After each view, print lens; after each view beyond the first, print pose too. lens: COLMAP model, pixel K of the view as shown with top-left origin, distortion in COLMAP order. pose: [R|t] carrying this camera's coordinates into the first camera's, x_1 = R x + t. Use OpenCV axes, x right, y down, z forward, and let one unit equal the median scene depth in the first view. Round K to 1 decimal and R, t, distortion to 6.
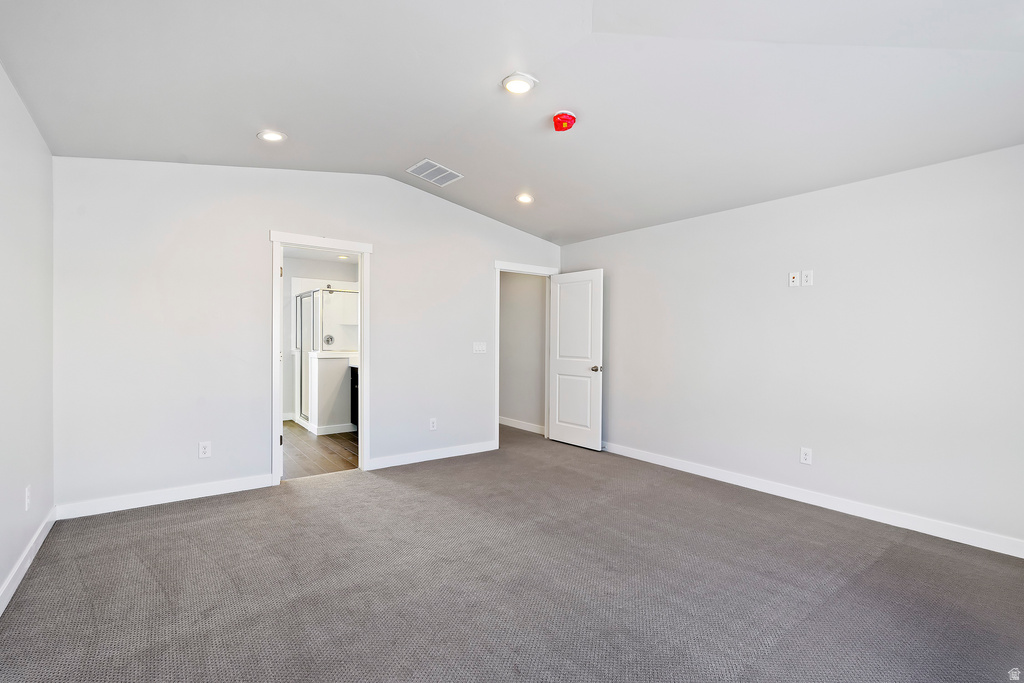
lens RADIAL K [[472.9, 0, 512.0], [0, 472.9, 341.5], [0, 0, 1]] dist [0.001020, 0.000186]
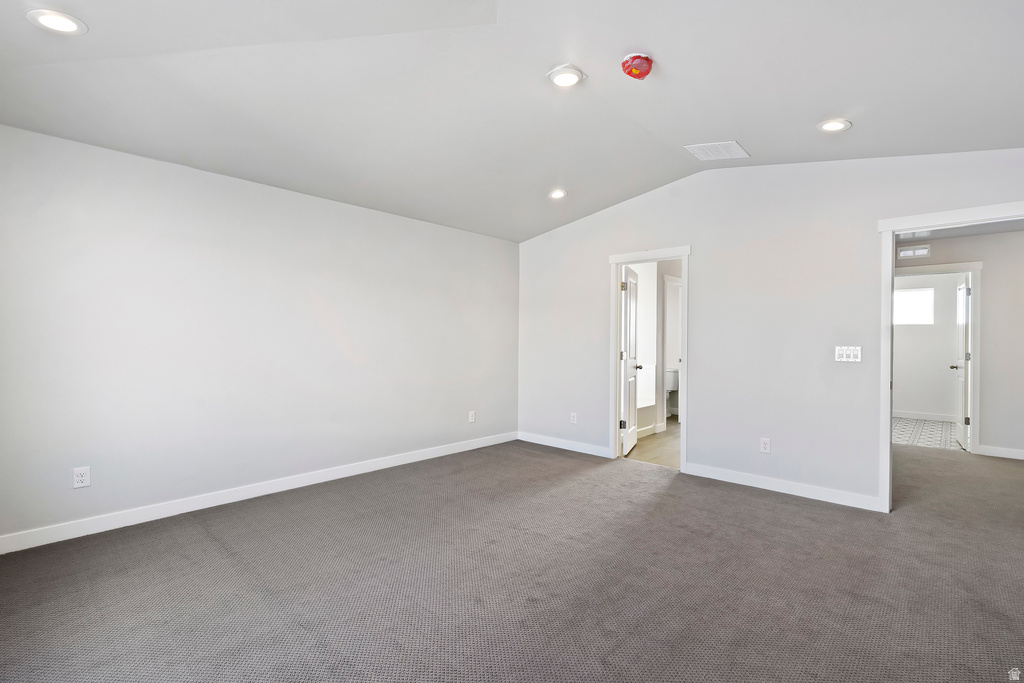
lens RADIAL K [[461.1, 0, 512.0], [0, 461.1, 341.5], [0, 0, 1]] dist [0.000487, 0.000044]
pose [[0.181260, -0.003936, -0.983427, 0.685970], [-0.008113, 0.999952, -0.005498, 0.003895], [0.983402, 0.008975, 0.181219, 0.537277]]
